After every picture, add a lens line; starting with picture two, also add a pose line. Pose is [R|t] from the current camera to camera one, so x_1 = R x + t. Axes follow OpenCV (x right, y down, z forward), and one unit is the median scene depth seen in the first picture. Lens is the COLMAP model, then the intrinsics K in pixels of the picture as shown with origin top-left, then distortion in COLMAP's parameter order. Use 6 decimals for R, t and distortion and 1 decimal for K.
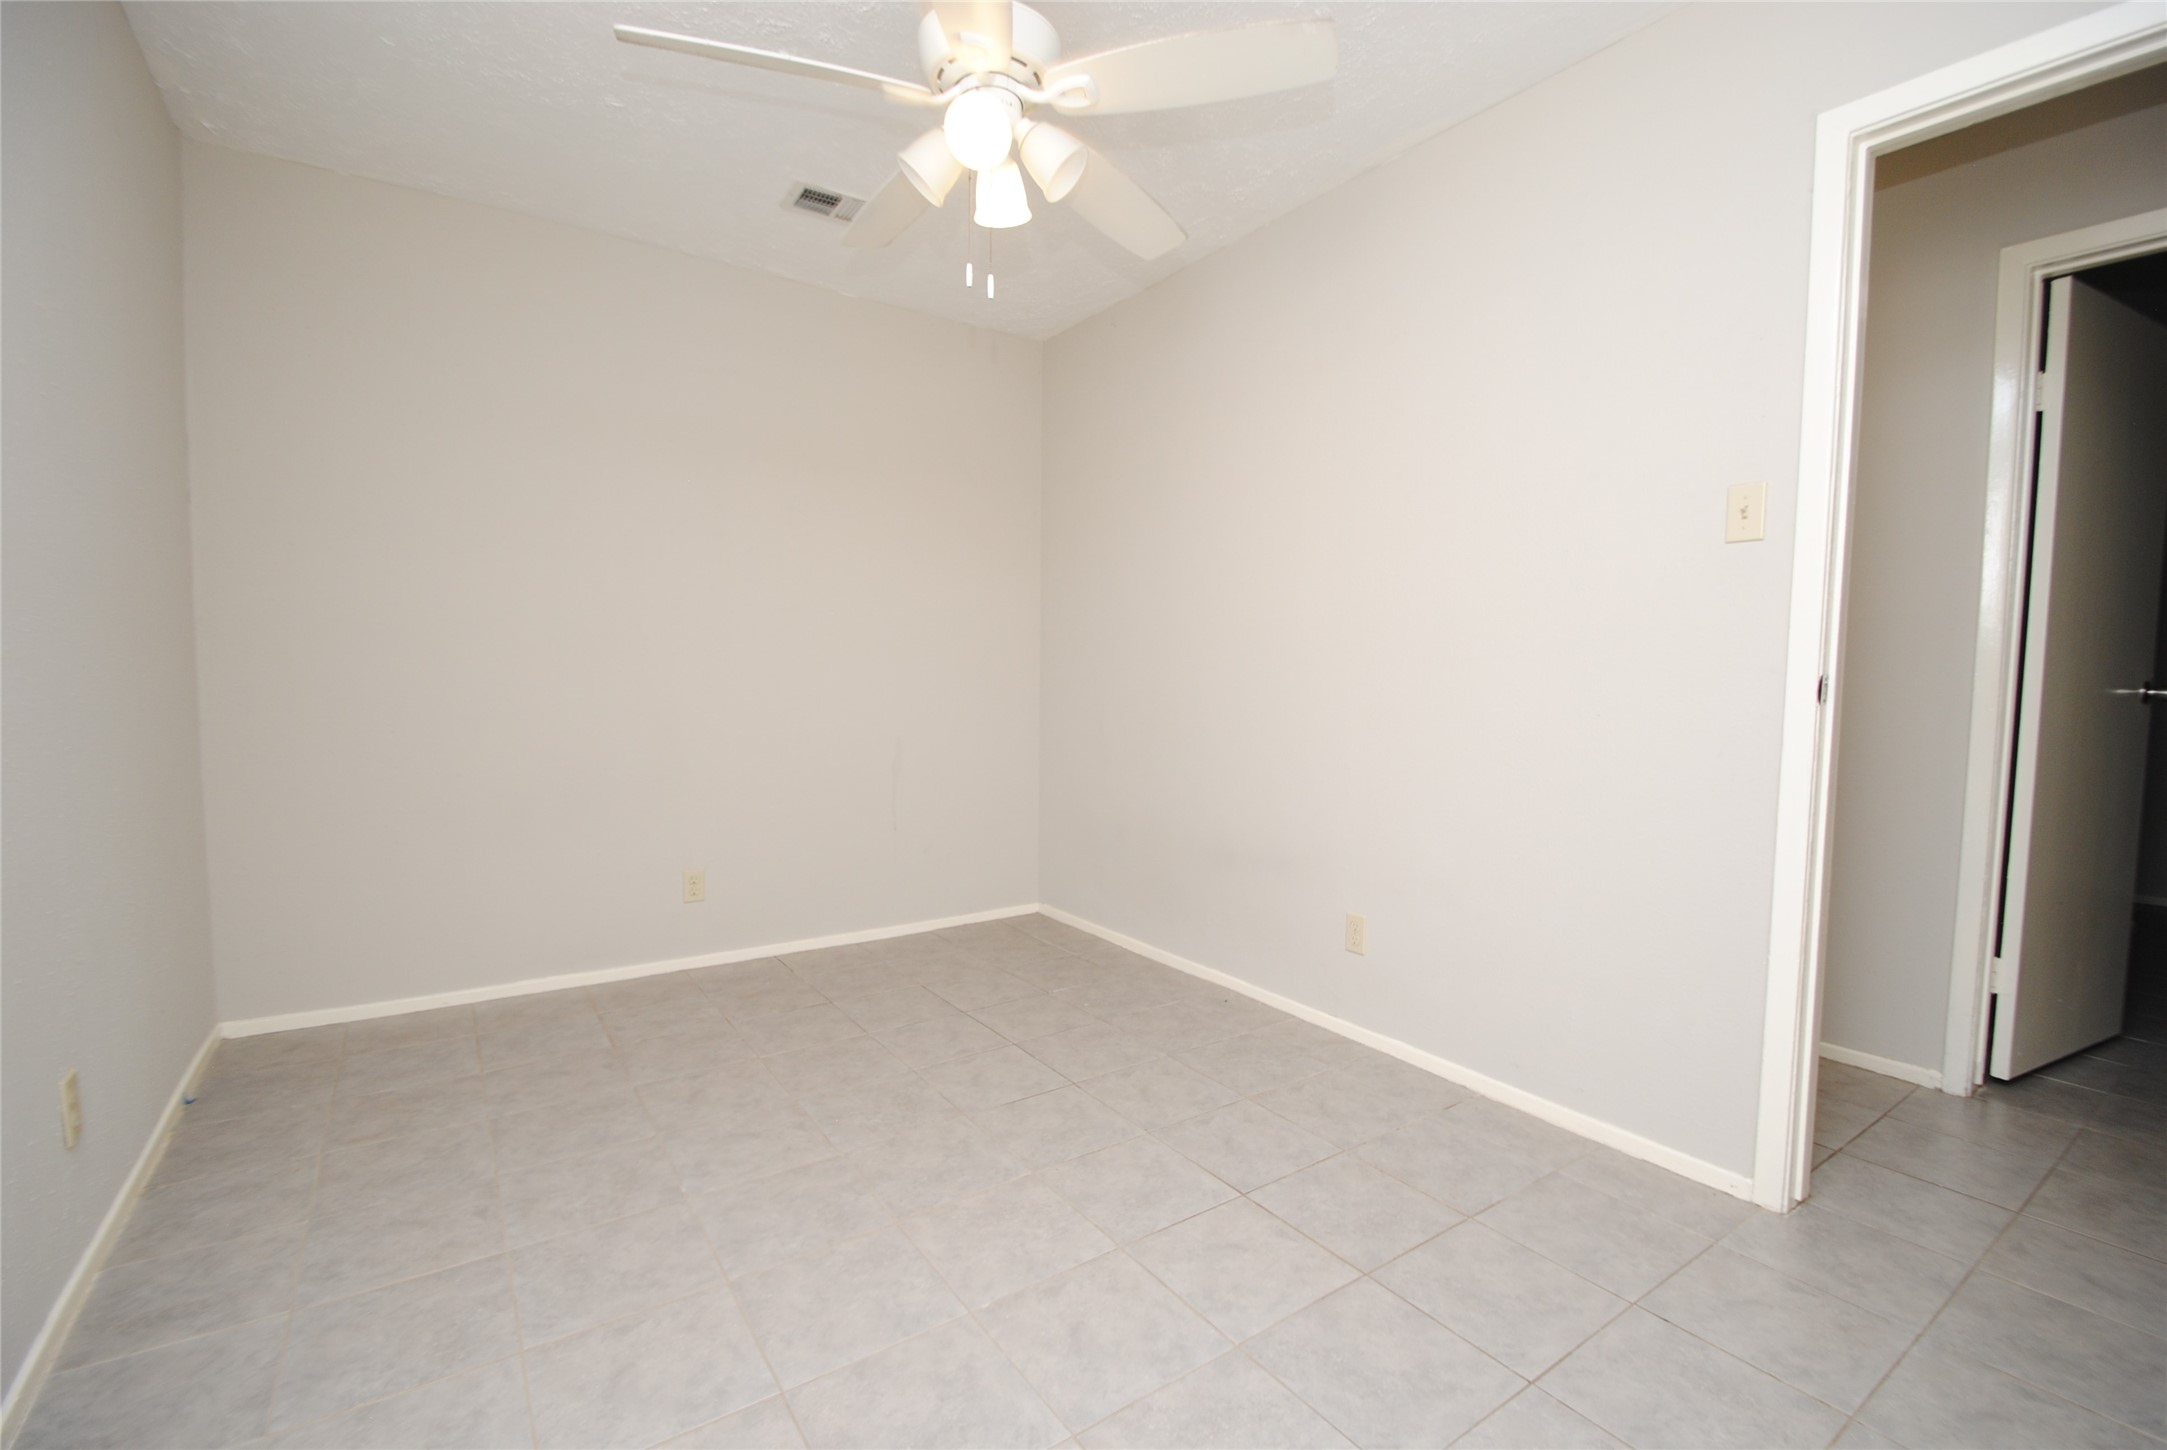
lens RADIAL K [[954.7, 0, 1094.0], [0, 954.7, 717.2], [0, 0, 1]] dist [0.017971, -0.018487]
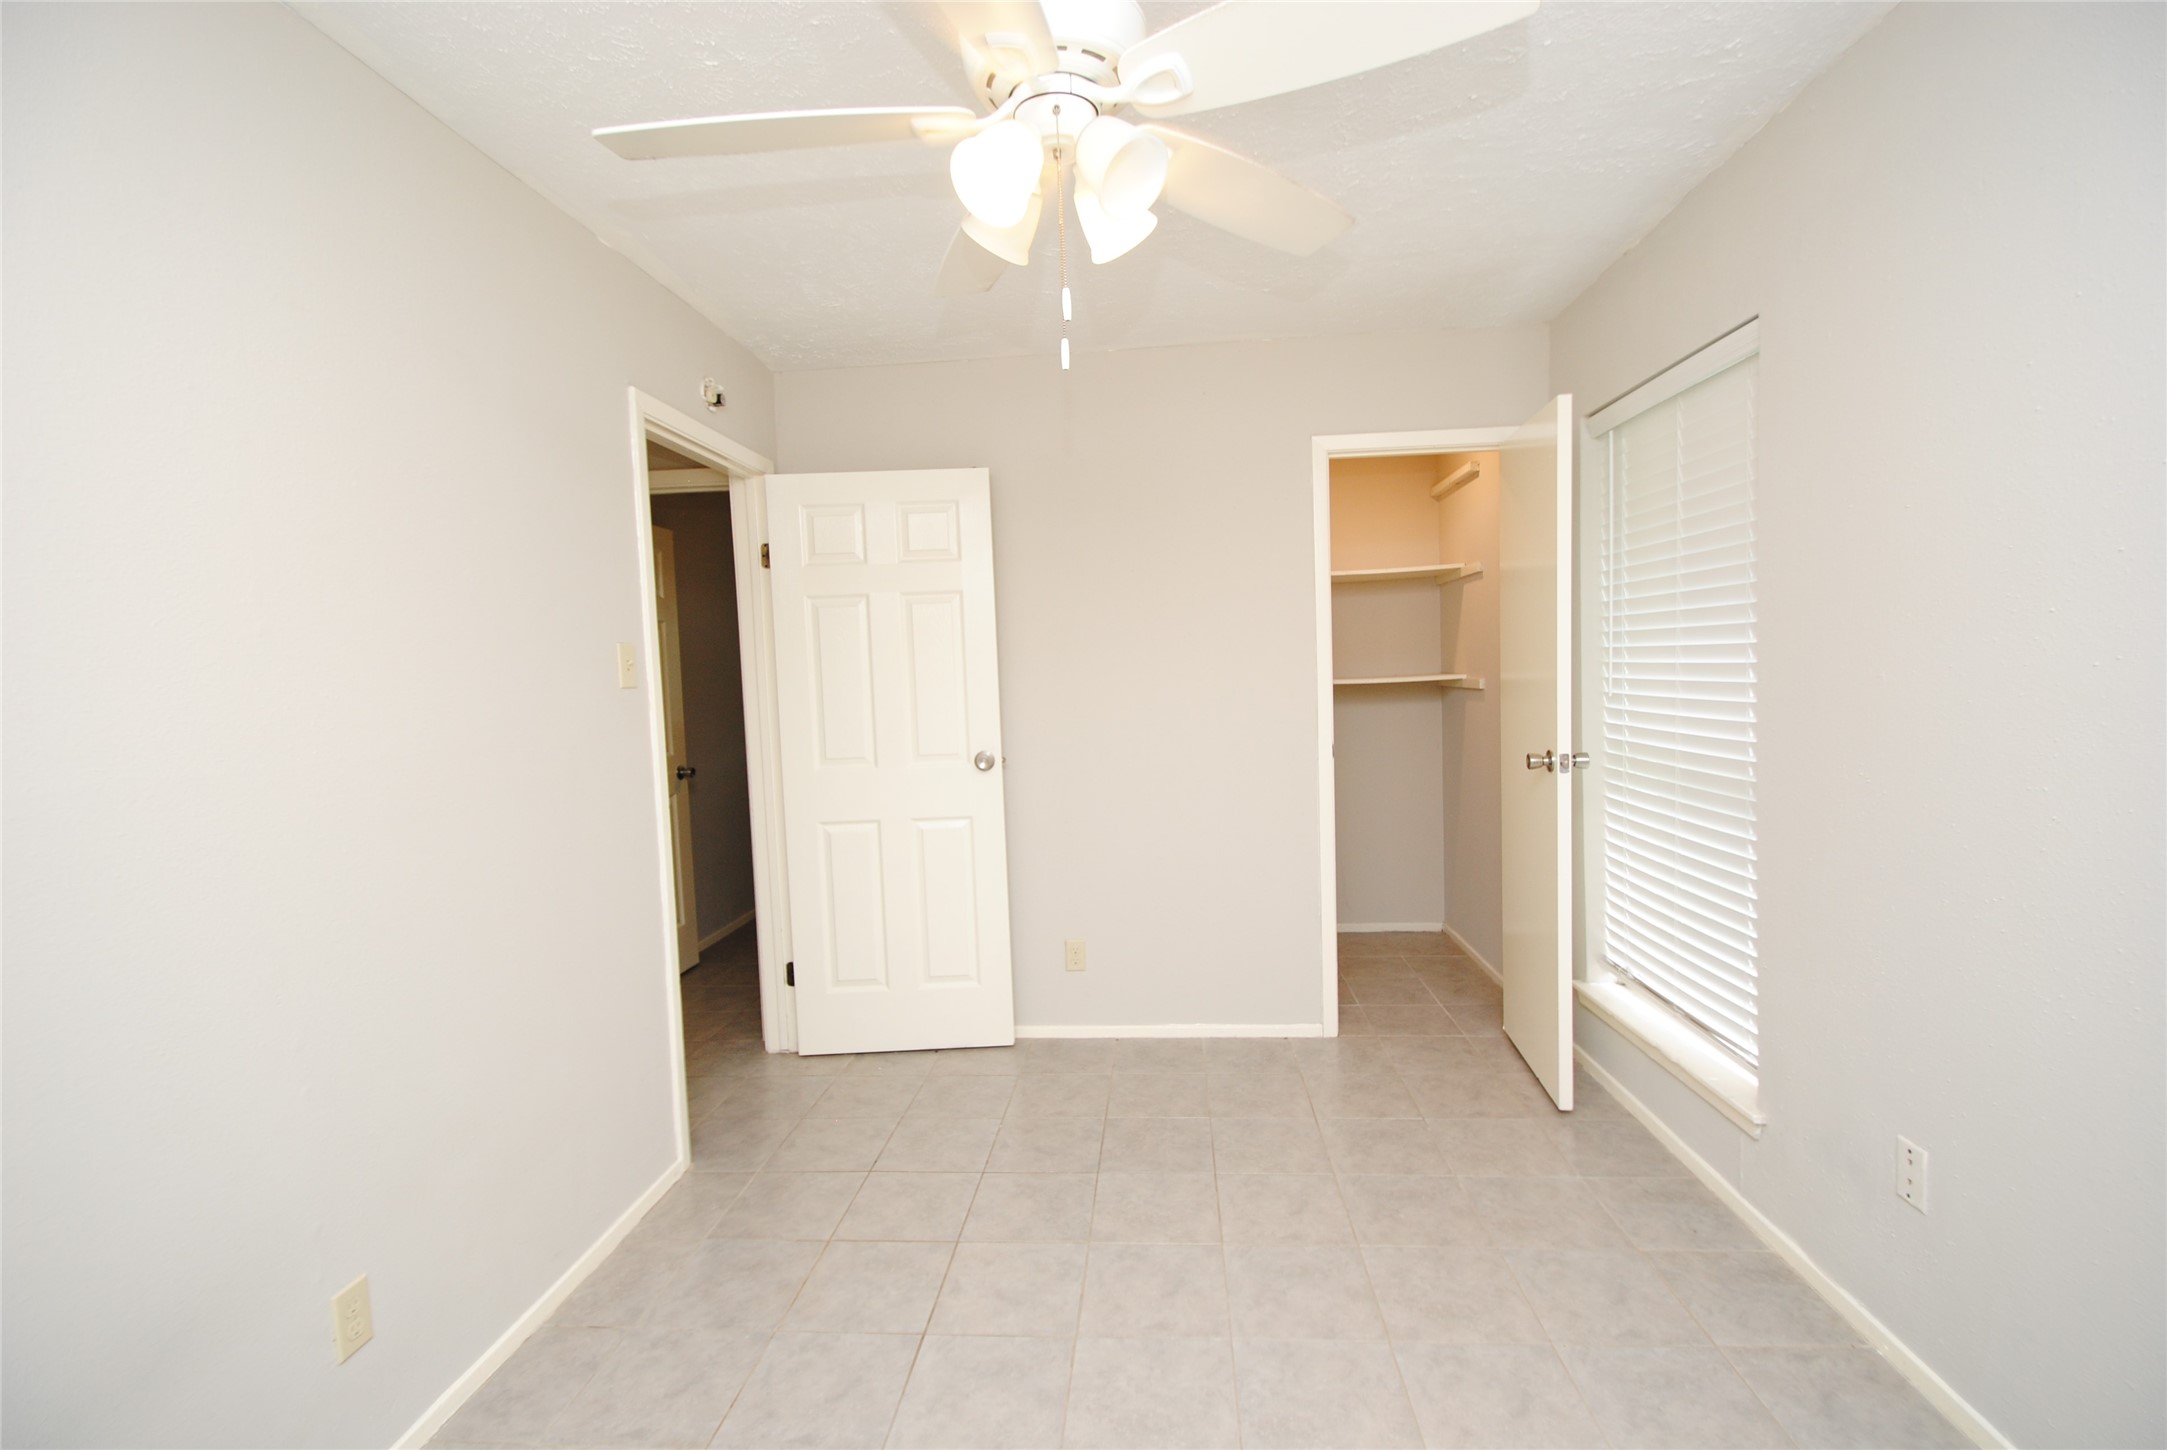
lens RADIAL K [[954.7, 0, 1094.0], [0, 954.7, 717.2], [0, 0, 1]] dist [0.017971, -0.018487]
pose [[-0.777355, -0.014943, 0.628885, -0.715952], [0.054696, 0.994326, 0.091235, -0.267767], [-0.626680, 0.105319, -0.772127, 1.889753]]
